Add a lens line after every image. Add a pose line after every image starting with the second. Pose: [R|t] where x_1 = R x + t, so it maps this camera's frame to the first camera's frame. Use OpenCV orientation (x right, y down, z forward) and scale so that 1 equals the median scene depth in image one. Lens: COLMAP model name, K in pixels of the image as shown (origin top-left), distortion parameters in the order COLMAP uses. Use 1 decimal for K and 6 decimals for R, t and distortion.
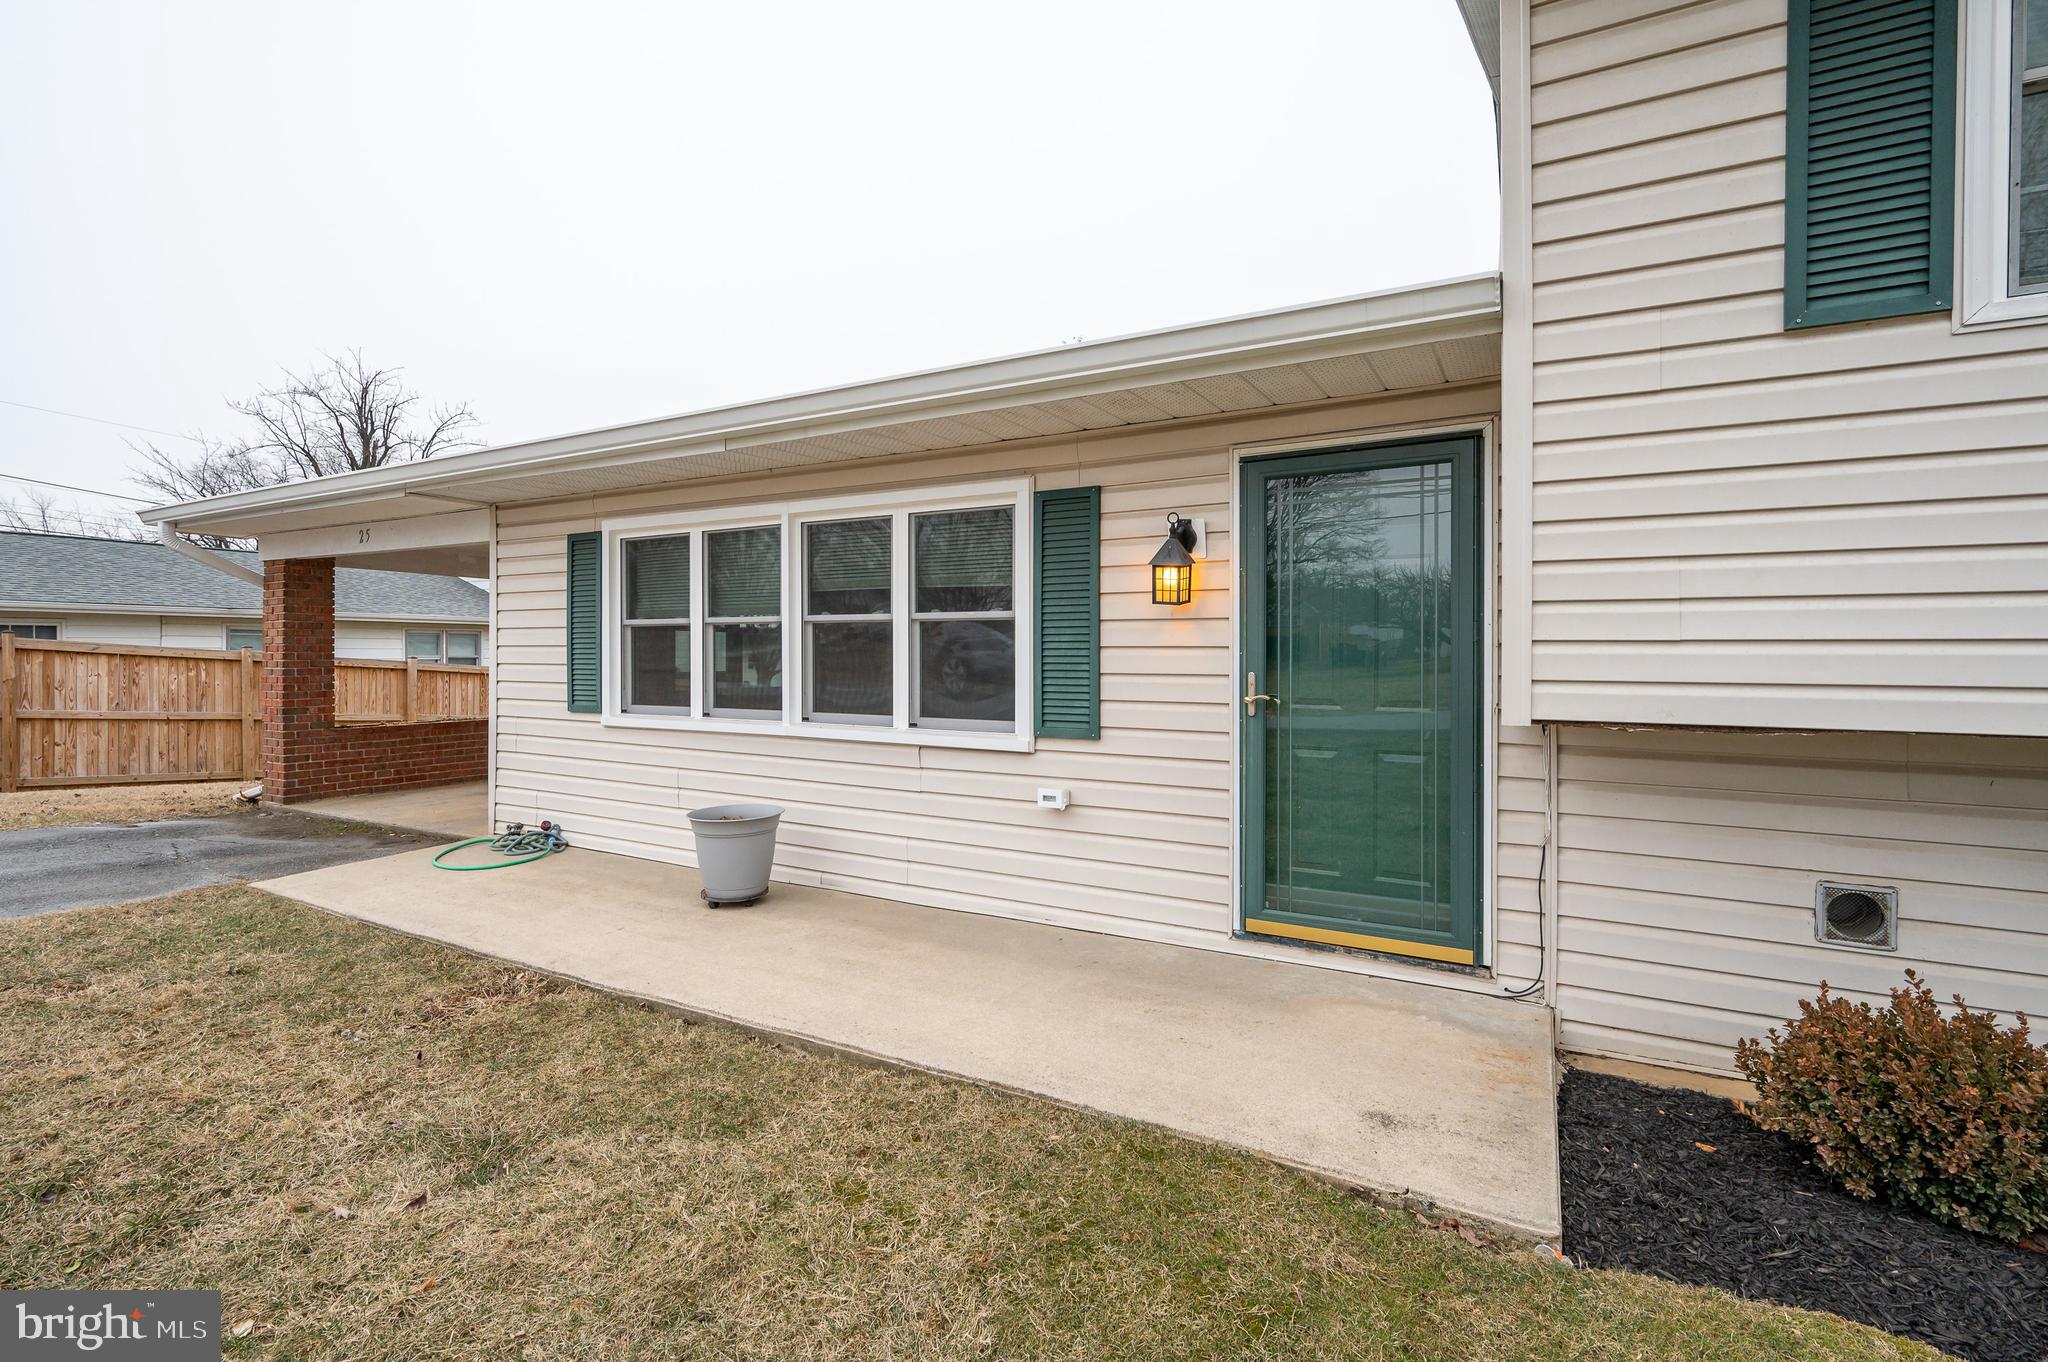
lens RADIAL K [[946.7, 0, 1033.9], [0, 946.7, 662.5], [0, 0, 1]] dist [0.000488, 0.001056]
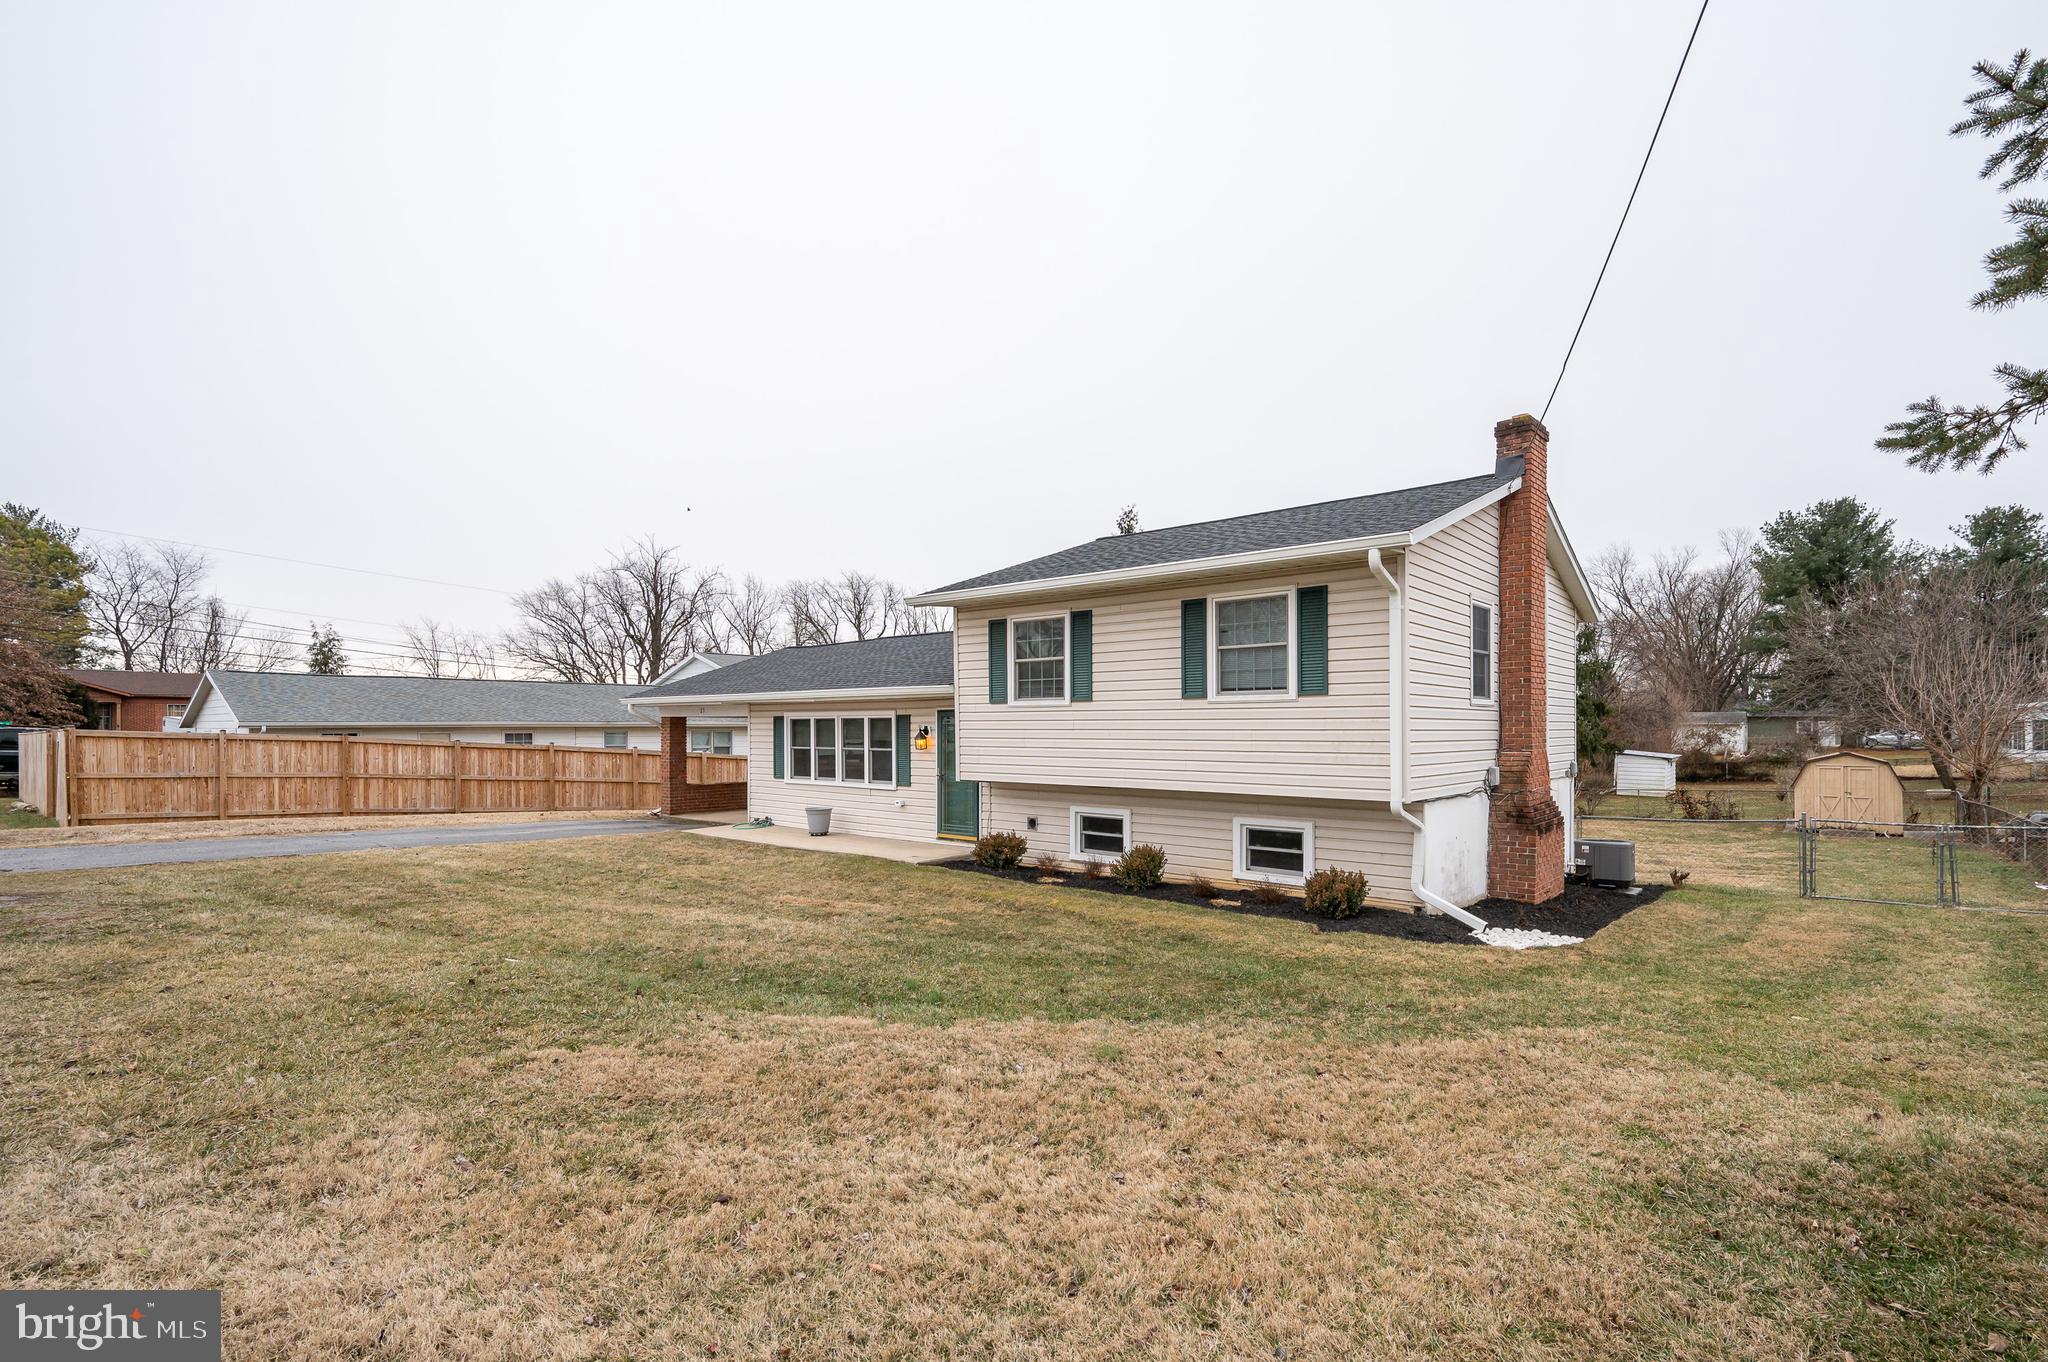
lens RADIAL K [[946.7, 0, 1042.6], [0, 946.7, 725.6], [0, 0, 1]] dist [0.000488, 0.001056]
pose [[0.980455, -0.007215, -0.196609, 1.090381], [0.005374, 0.999937, -0.009895, -0.093319], [0.196668, 0.008645, 0.980432, -2.066765]]
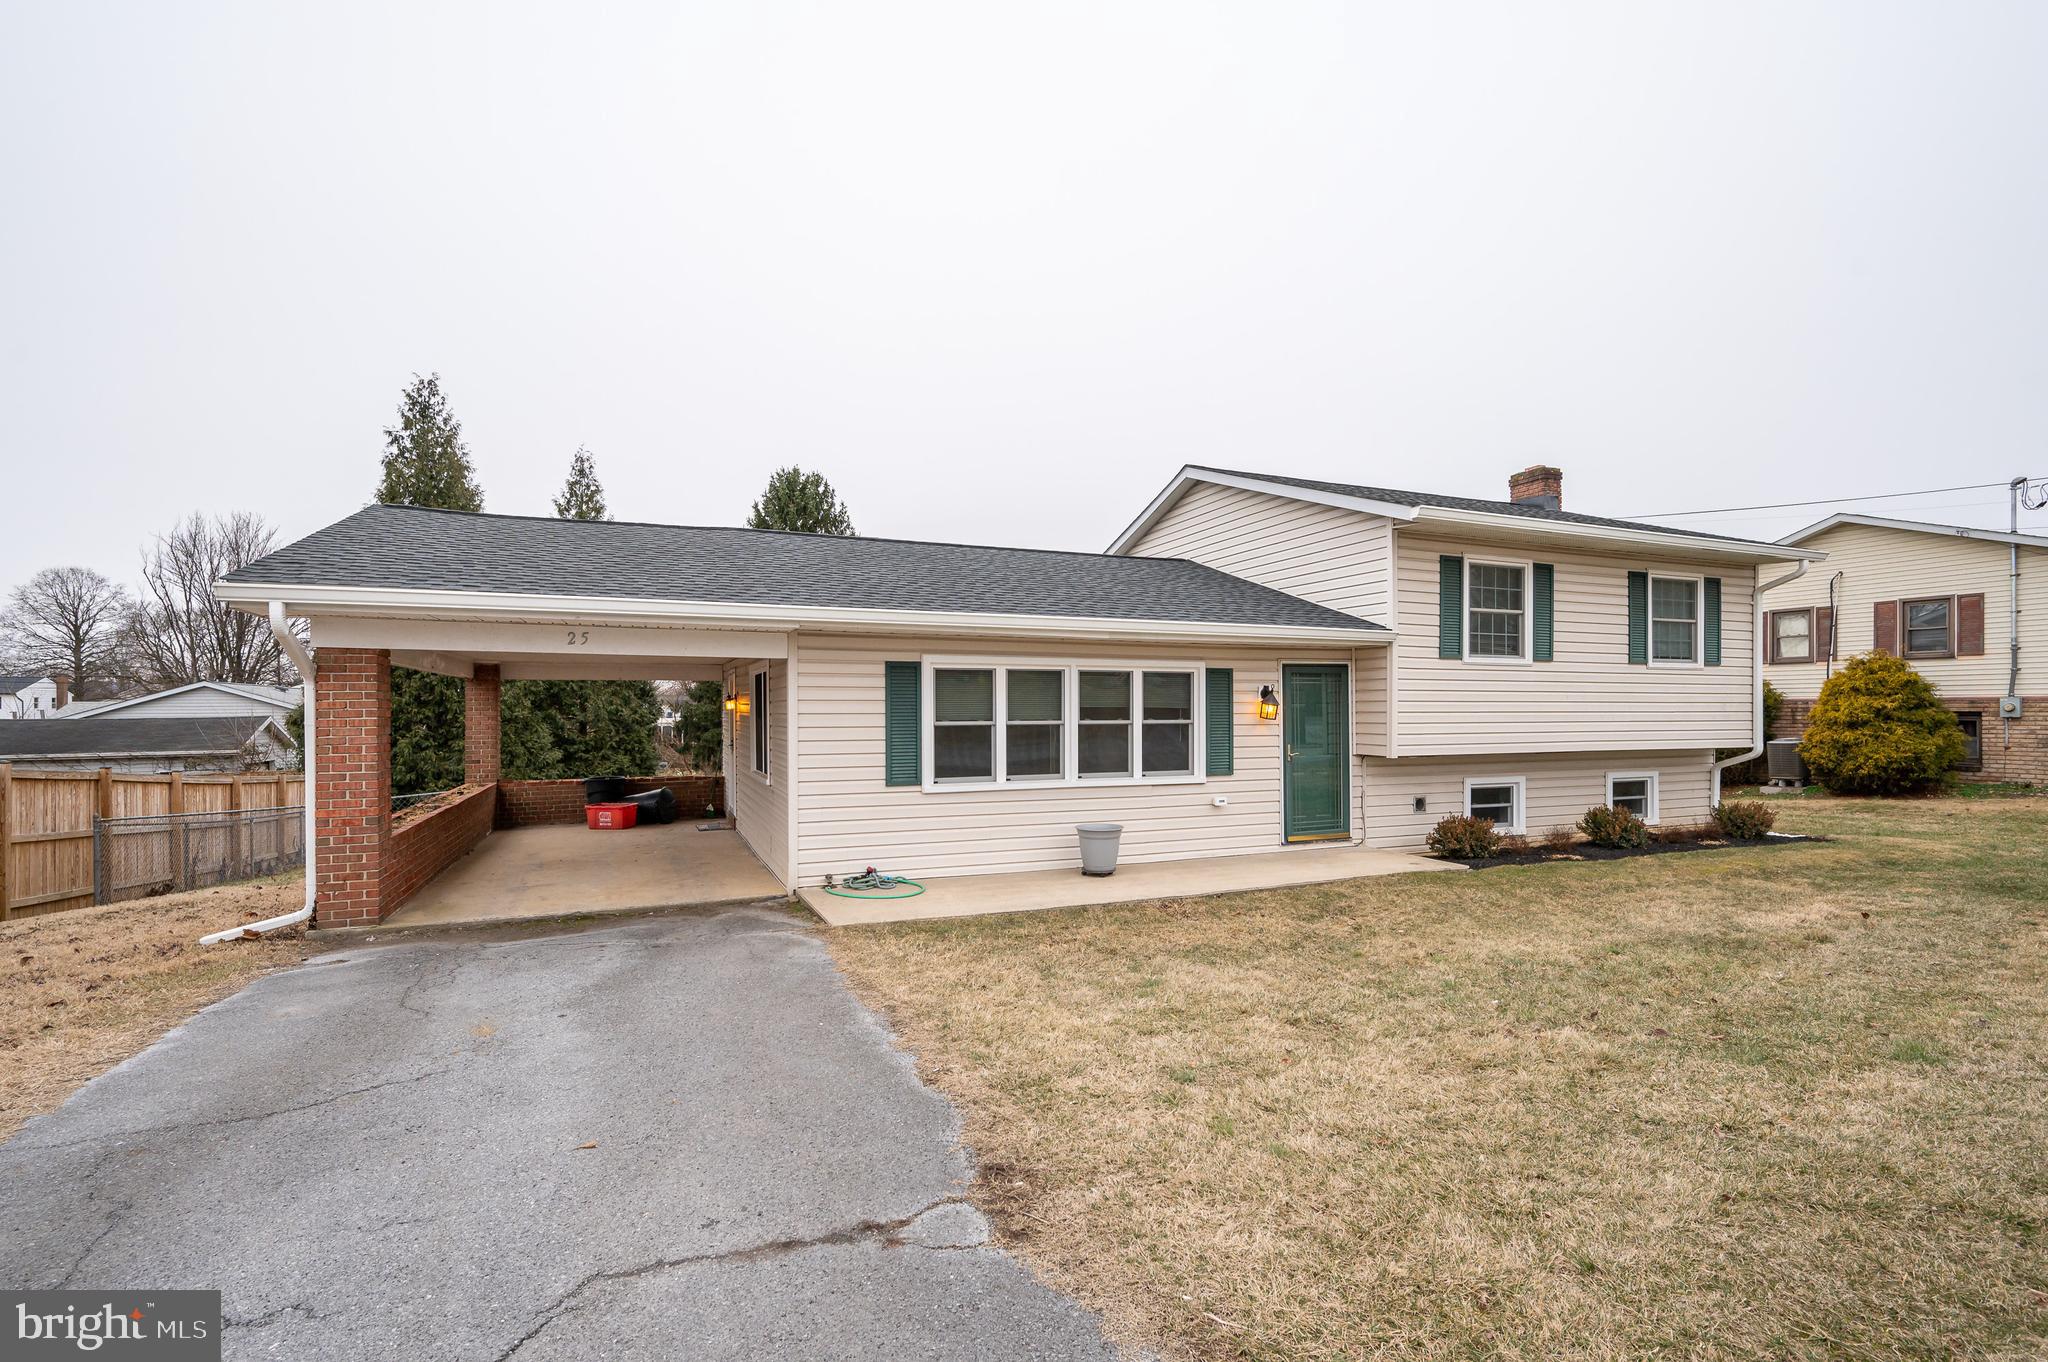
lens RADIAL K [[946.7, 0, 1015.2], [0, 946.7, 696.1], [0, 0, 1]] dist [0.000488, 0.001056]
pose [[0.614949, 0.002102, 0.788564, -1.867849], [0.008496, 0.999921, -0.009291, -0.085830], [-0.788521, 0.012413, 0.614882, -0.031502]]
